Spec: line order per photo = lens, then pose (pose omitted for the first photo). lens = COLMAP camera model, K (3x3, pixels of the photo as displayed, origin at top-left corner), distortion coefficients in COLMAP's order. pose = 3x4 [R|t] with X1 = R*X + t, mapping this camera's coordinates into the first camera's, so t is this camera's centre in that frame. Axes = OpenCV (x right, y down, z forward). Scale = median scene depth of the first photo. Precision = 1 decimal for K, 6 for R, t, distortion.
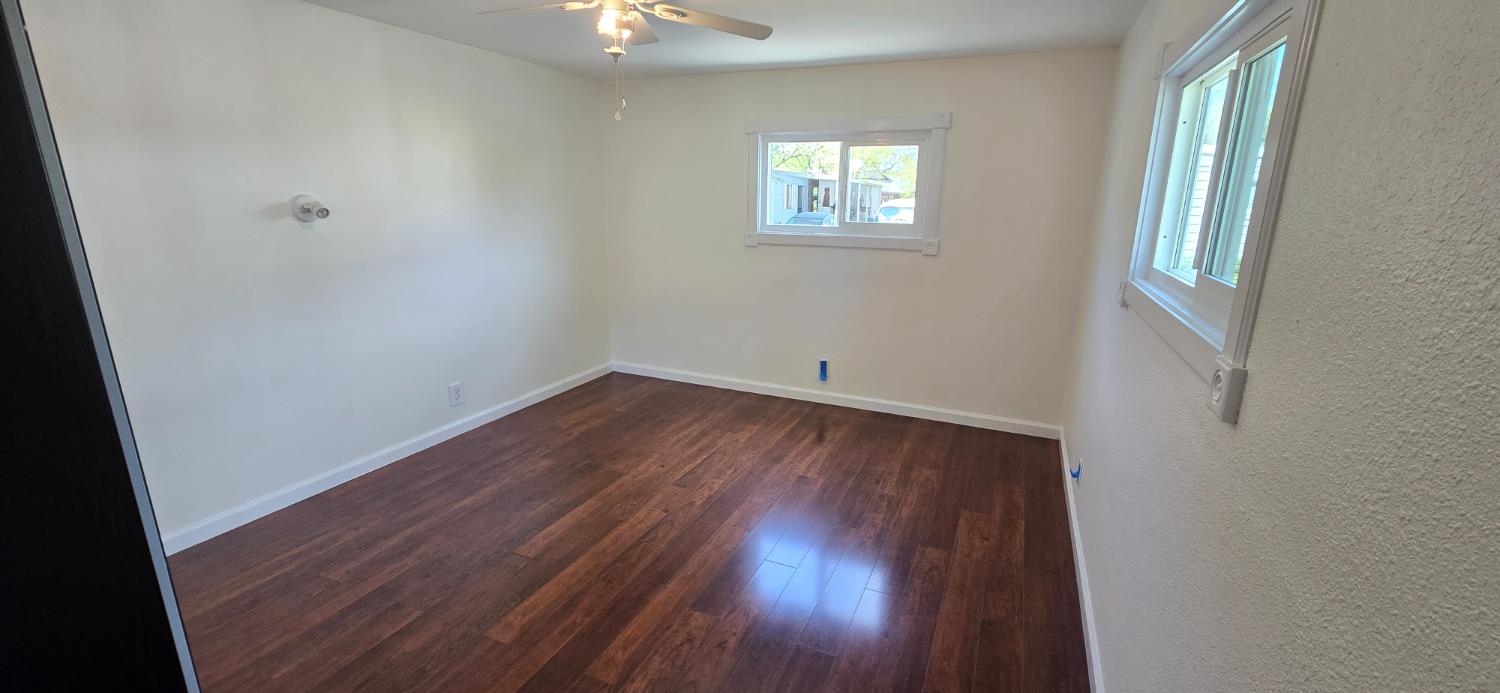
lens RADIAL K [[610.5, 0, 750.8], [0, 610.5, 353.9], [0, 0, 1]] dist [-0.006000, -0.000532]
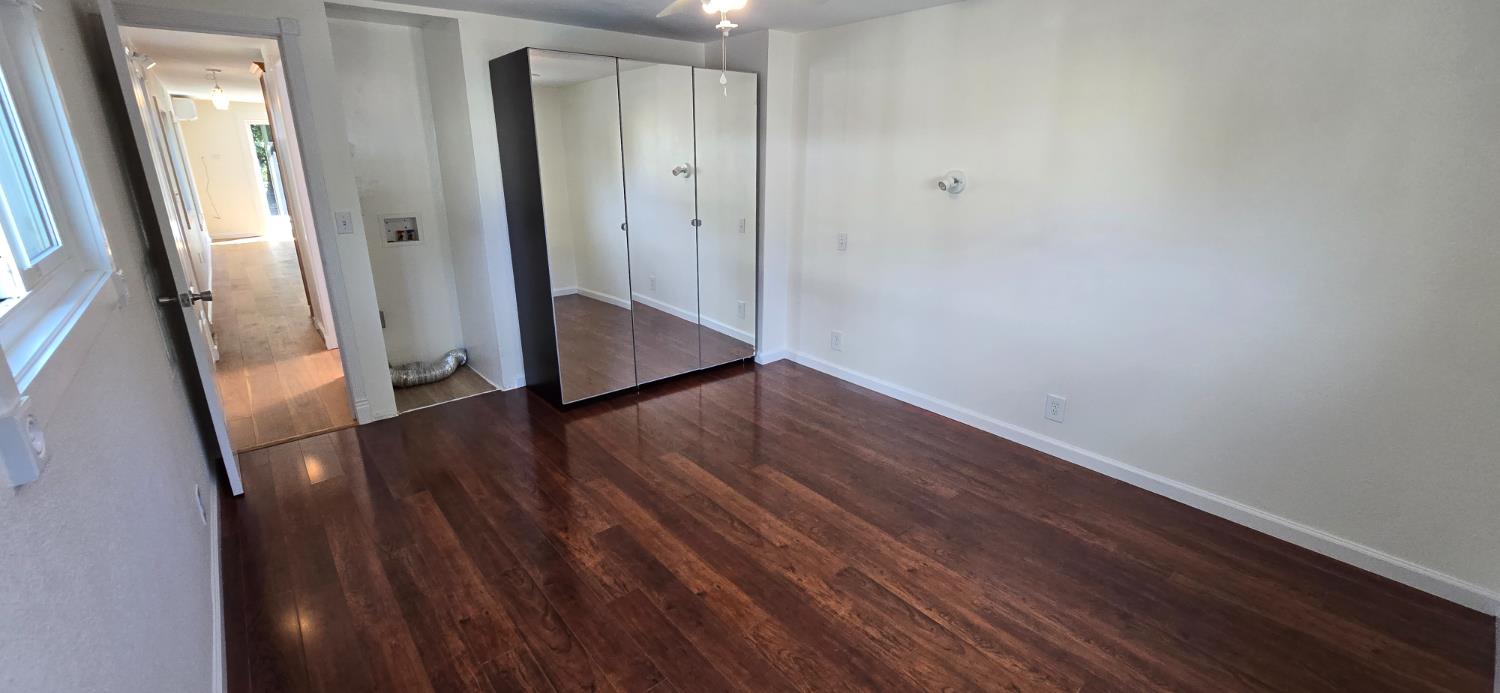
lens RADIAL K [[610.5, 0, 750.1], [0, 610.5, 340.1], [0, 0, 1]] dist [-0.006000, -0.000532]
pose [[-0.439776, 0.247620, -0.863297, 0.493009], [-0.238580, 0.894493, 0.378103, -0.282335], [0.865839, 0.372246, -0.334299, 1.016577]]
